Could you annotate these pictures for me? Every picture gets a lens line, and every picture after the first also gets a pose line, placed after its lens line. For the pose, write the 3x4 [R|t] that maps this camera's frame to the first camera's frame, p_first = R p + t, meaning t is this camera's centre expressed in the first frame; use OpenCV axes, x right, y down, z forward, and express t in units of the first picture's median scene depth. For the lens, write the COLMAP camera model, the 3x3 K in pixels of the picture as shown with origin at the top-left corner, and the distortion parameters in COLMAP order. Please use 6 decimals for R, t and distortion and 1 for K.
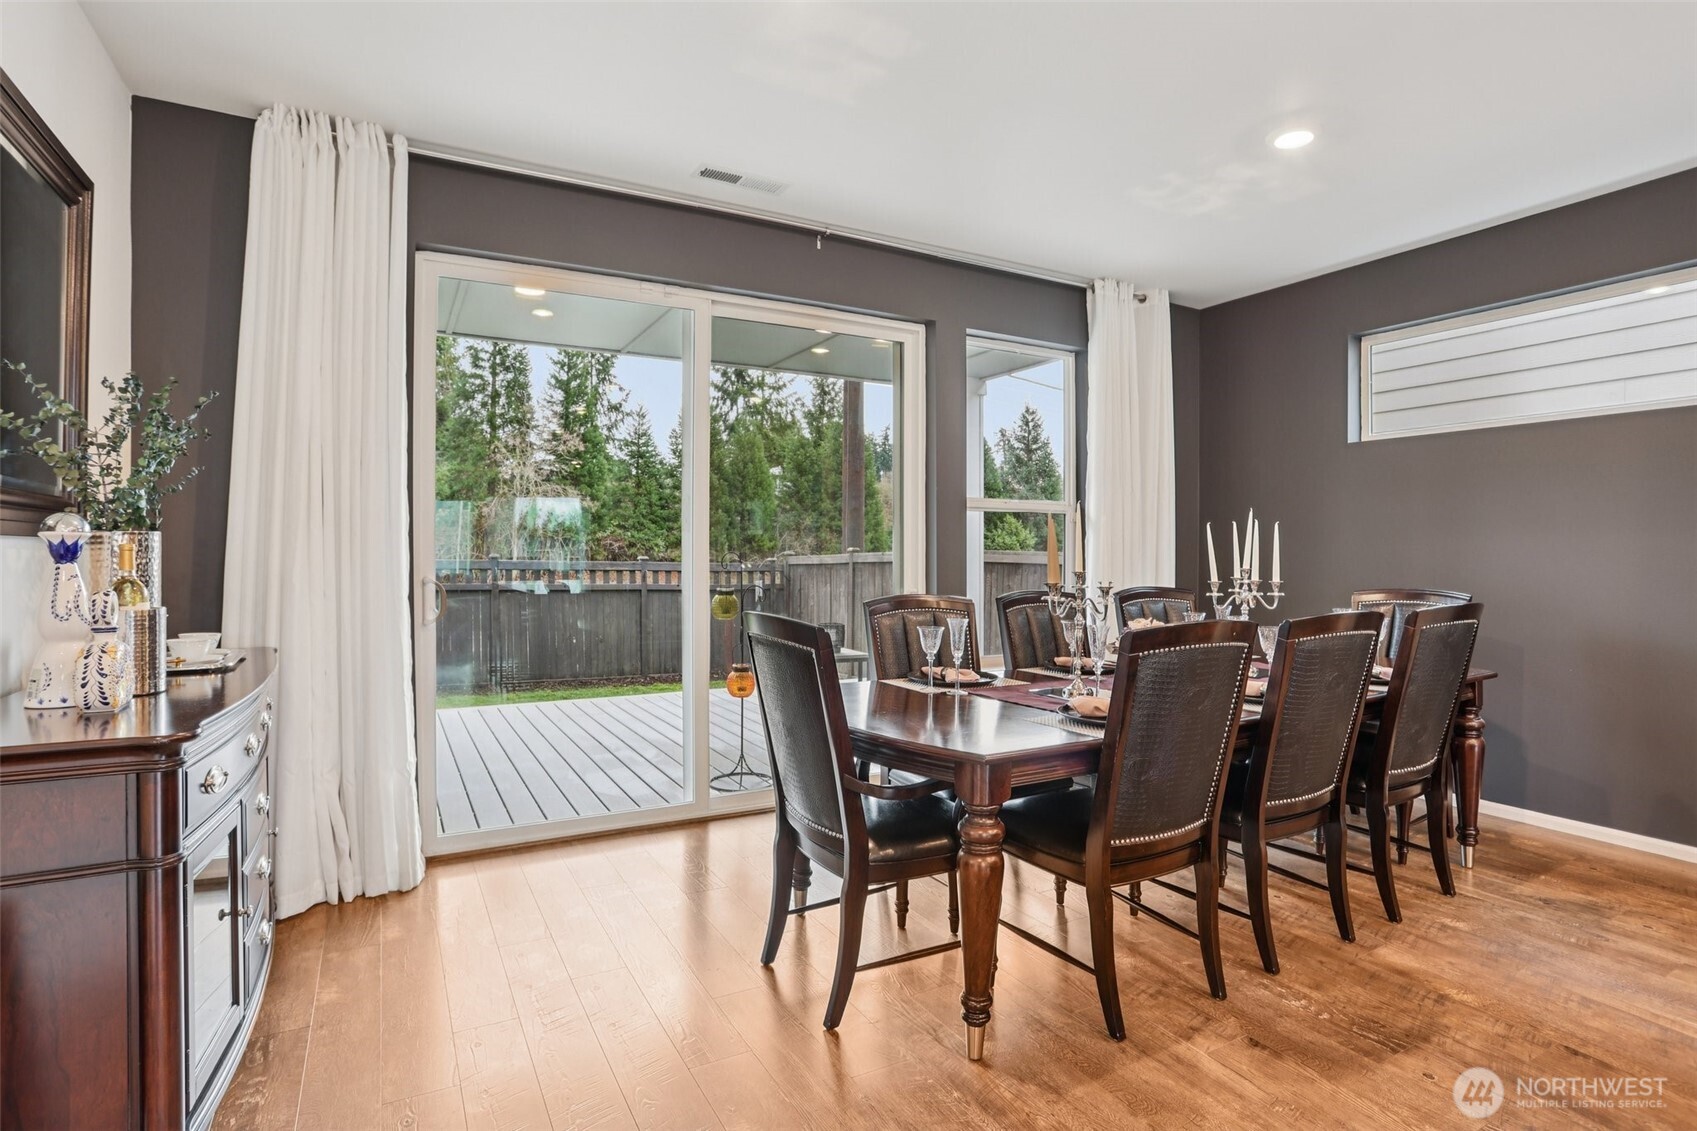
lens RADIAL K [[859.0, 0, 841.5], [0, 859.0, 550.7], [0, 0, 1]] dist [-0.040028, 0.000085]
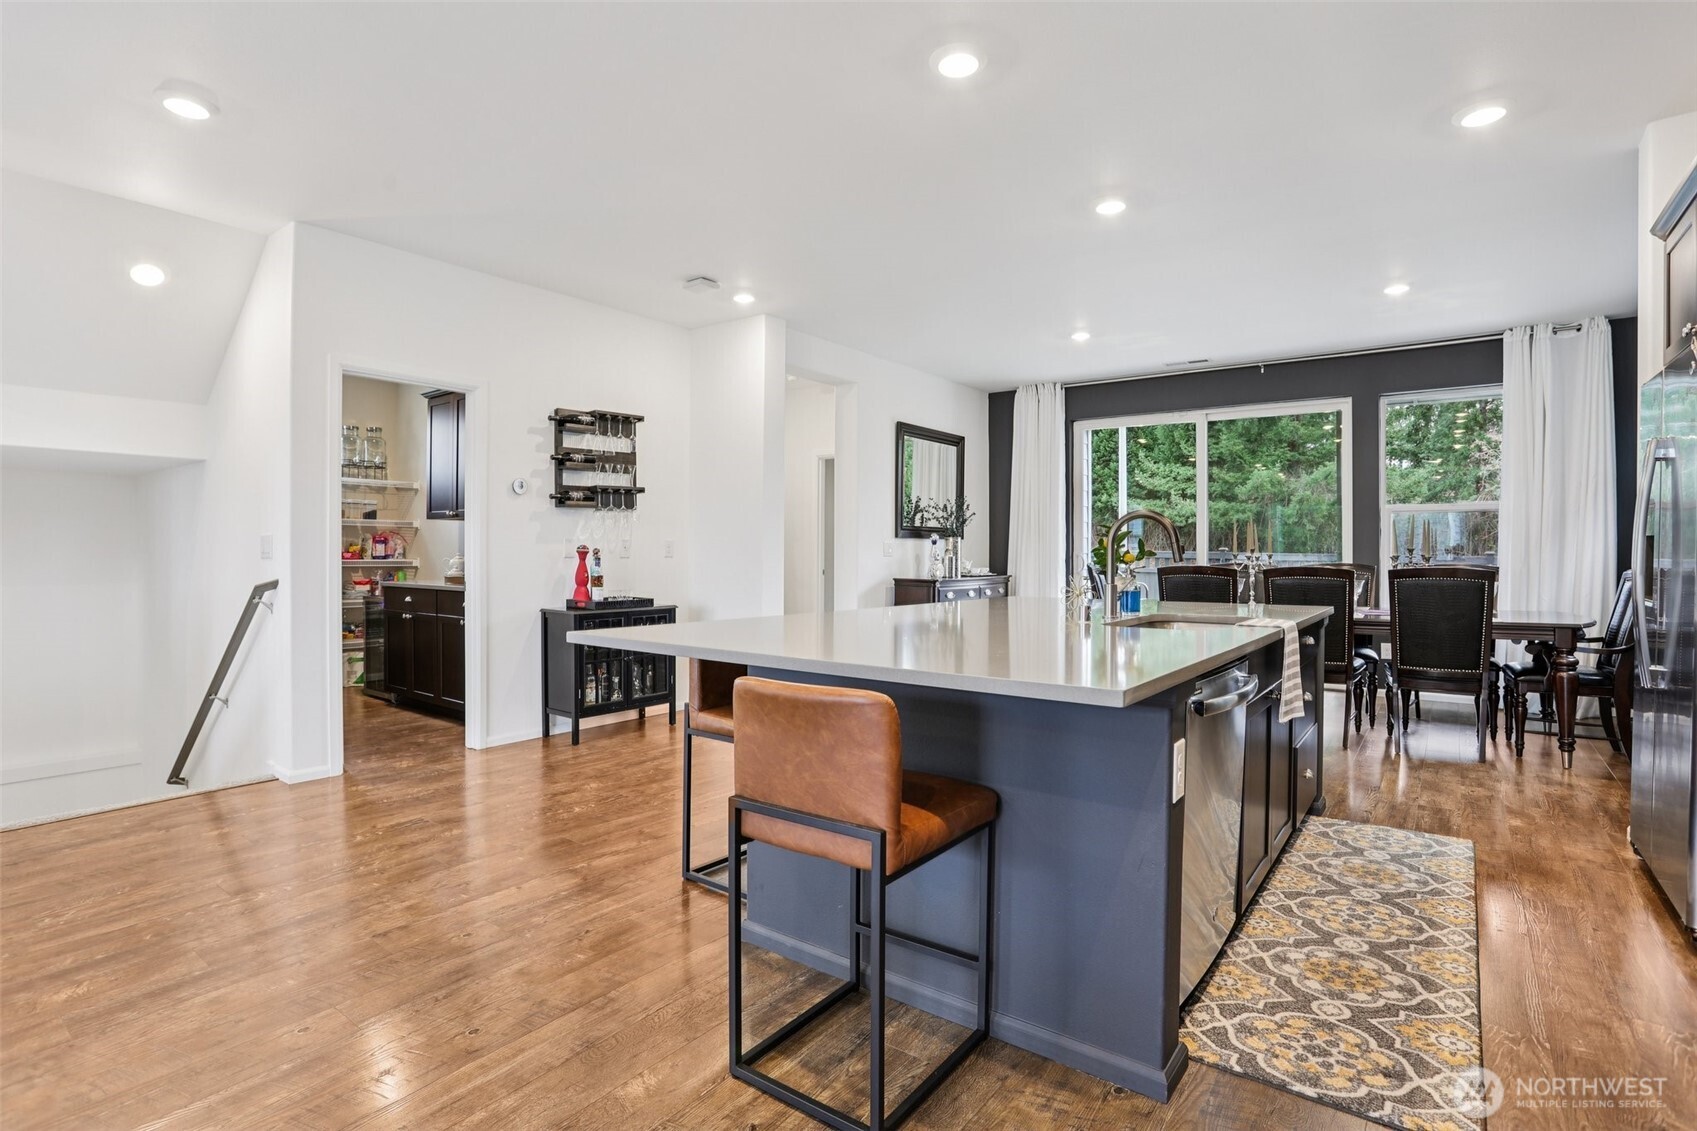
lens RADIAL K [[827.4, 0, 839.9], [0, 827.4, 556.3], [0, 0, 1]] dist [-0.068701, 0.028513]
pose [[0.405920, 0.001519, -0.913907, 1.002523], [-0.001011, 0.999999, 0.001212, 0.025095], [0.913908, 0.000432, 0.405921, -0.424131]]
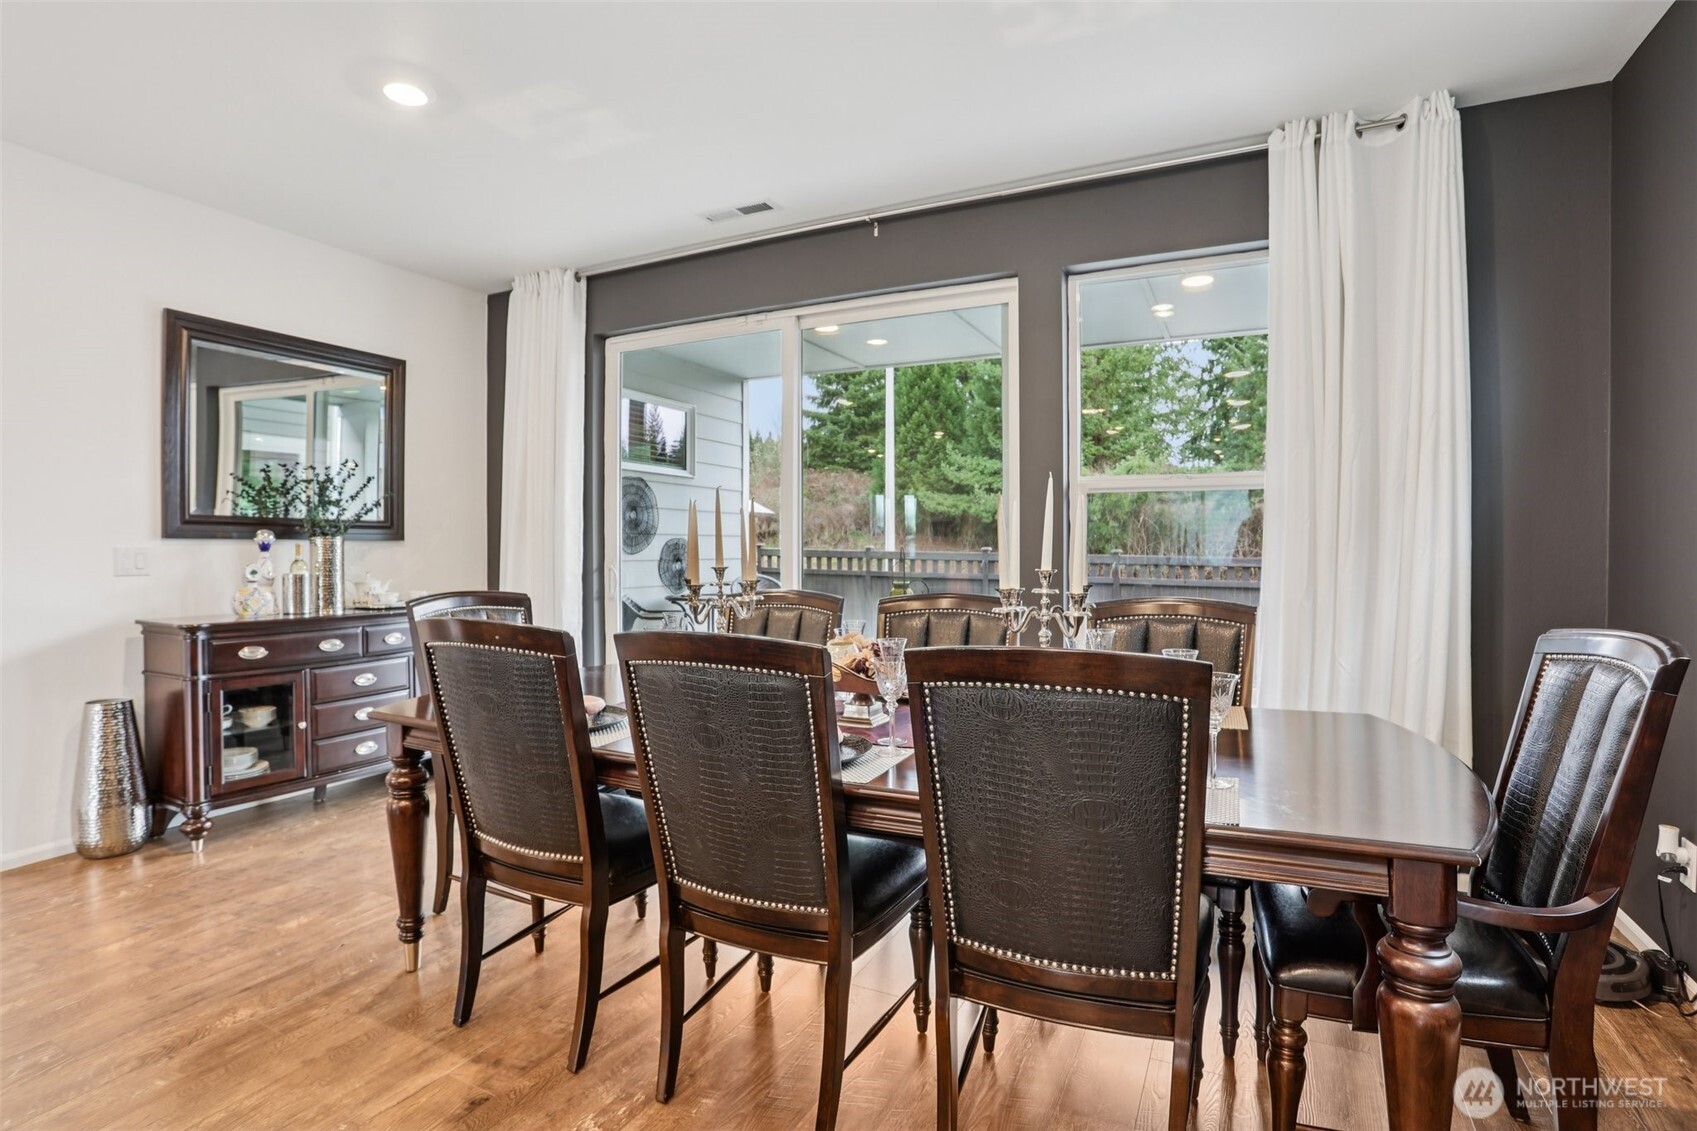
lens RADIAL K [[827.4, 0, 839.9], [0, 827.4, 556.3], [0, 0, 1]] dist [-0.068701, 0.028513]
pose [[0.564005, 0.005006, -0.825756, 0.624381], [0.000304, 0.999980, 0.006270, 0.005065], [0.825771, -0.003788, 0.563993, 0.377875]]
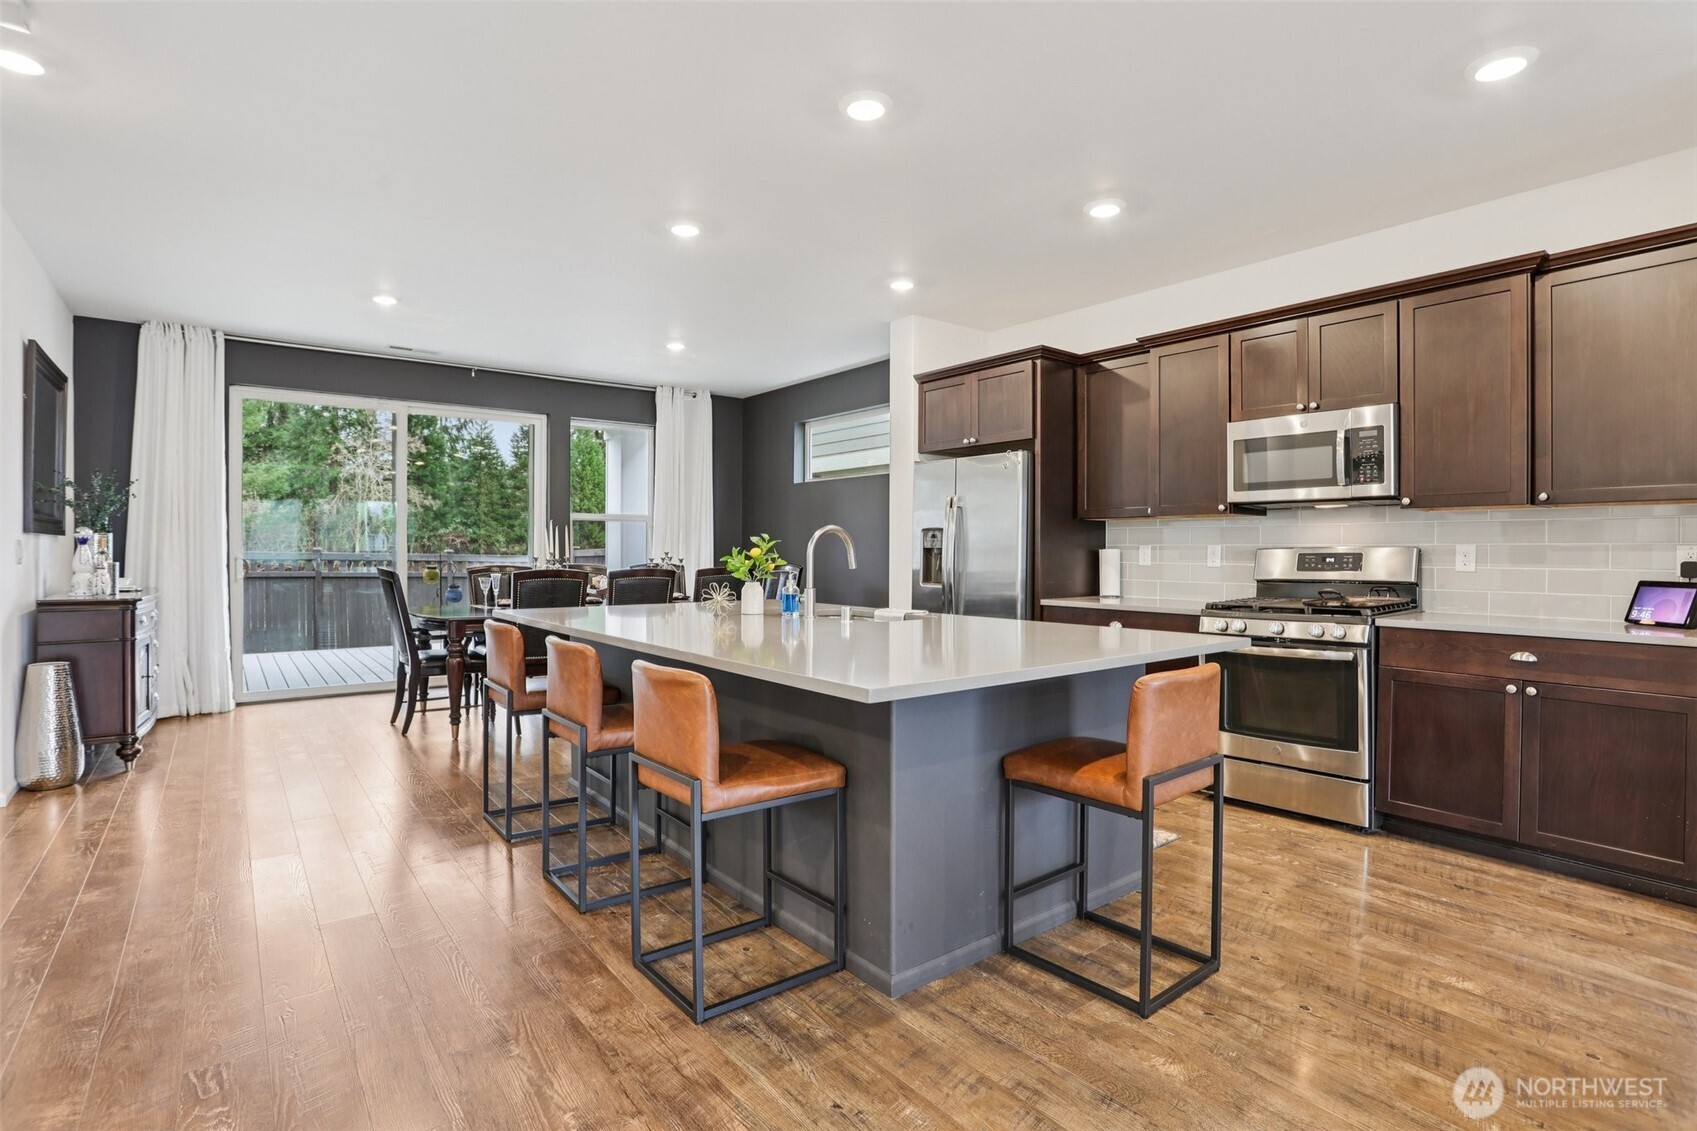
lens RADIAL K [[821.2, 0, 835.7], [0, 821.2, 550.3], [0, 0, 1]] dist [-0.033069, 0.000107]
pose [[0.987956, 0.000305, 0.154737, 0.400909], [-0.000918, 0.999992, 0.003888, 0.007220], [-0.154735, -0.003983, 0.987948, -0.712660]]
